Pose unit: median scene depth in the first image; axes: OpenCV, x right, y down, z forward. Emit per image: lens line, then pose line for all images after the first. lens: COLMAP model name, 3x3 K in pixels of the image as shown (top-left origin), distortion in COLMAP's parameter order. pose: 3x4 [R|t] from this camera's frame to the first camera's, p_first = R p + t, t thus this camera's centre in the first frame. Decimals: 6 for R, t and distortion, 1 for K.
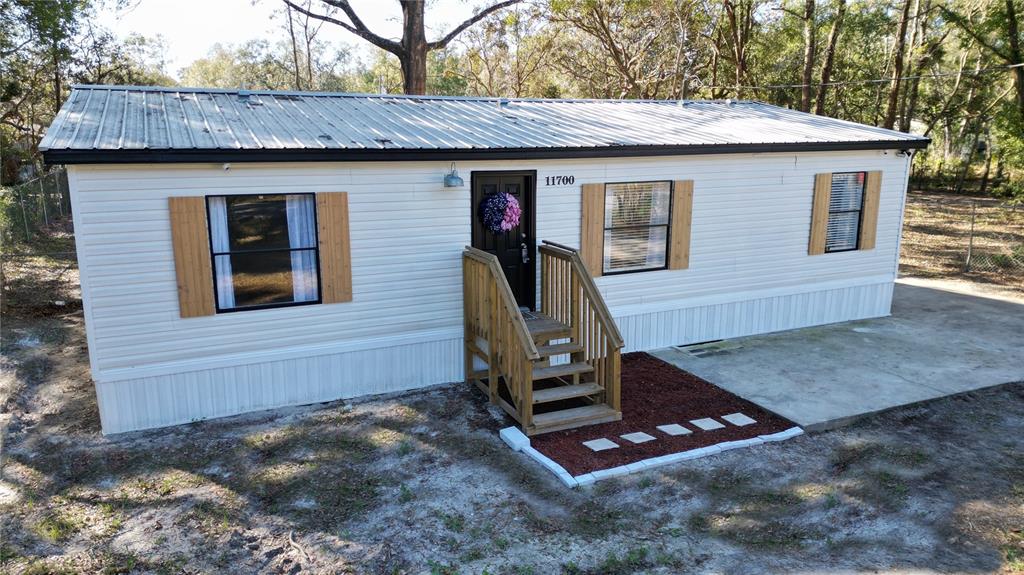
lens RADIAL K [[709.5, 0, 506.5], [0, 709.5, 287.5], [0, 0, 1]] dist [0.062040, -0.006579]
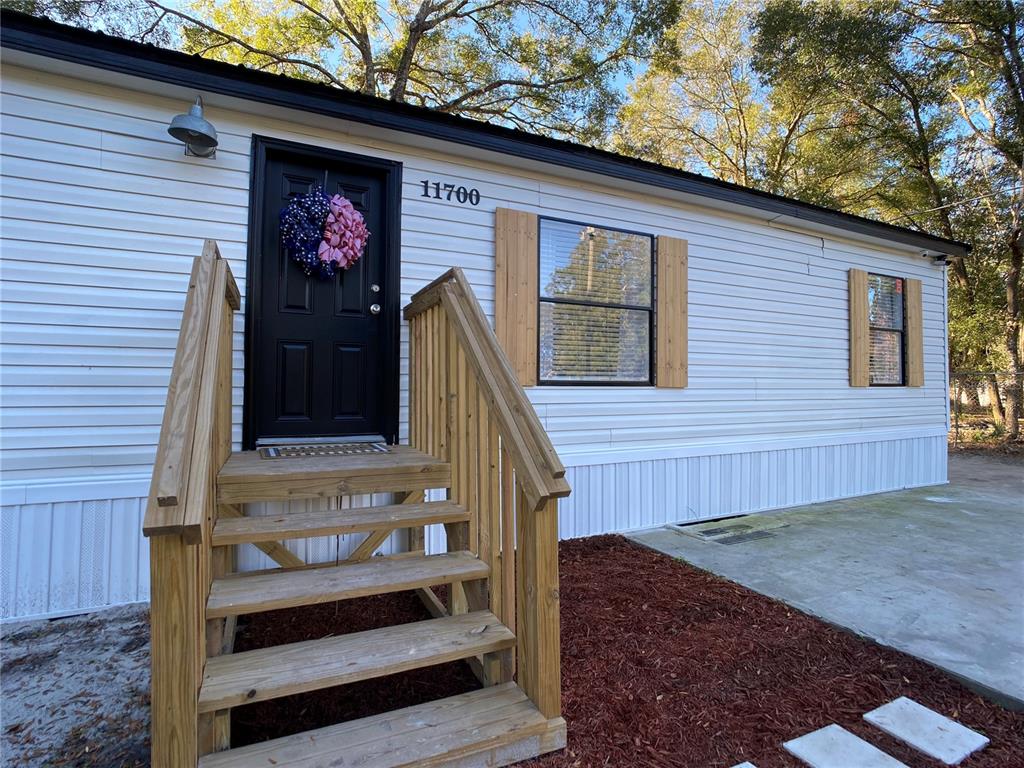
lens RADIAL K [[525.7, 0, 514.9], [0, 525.7, 375.0], [0, 0, 1]] dist [-0.041698, 0.010887]
pose [[0.999713, 0.008601, 0.022339, 0.112799], [-0.003142, 0.972294, -0.233741, 0.070936], [-0.023730, 0.233604, 0.972042, 0.636598]]
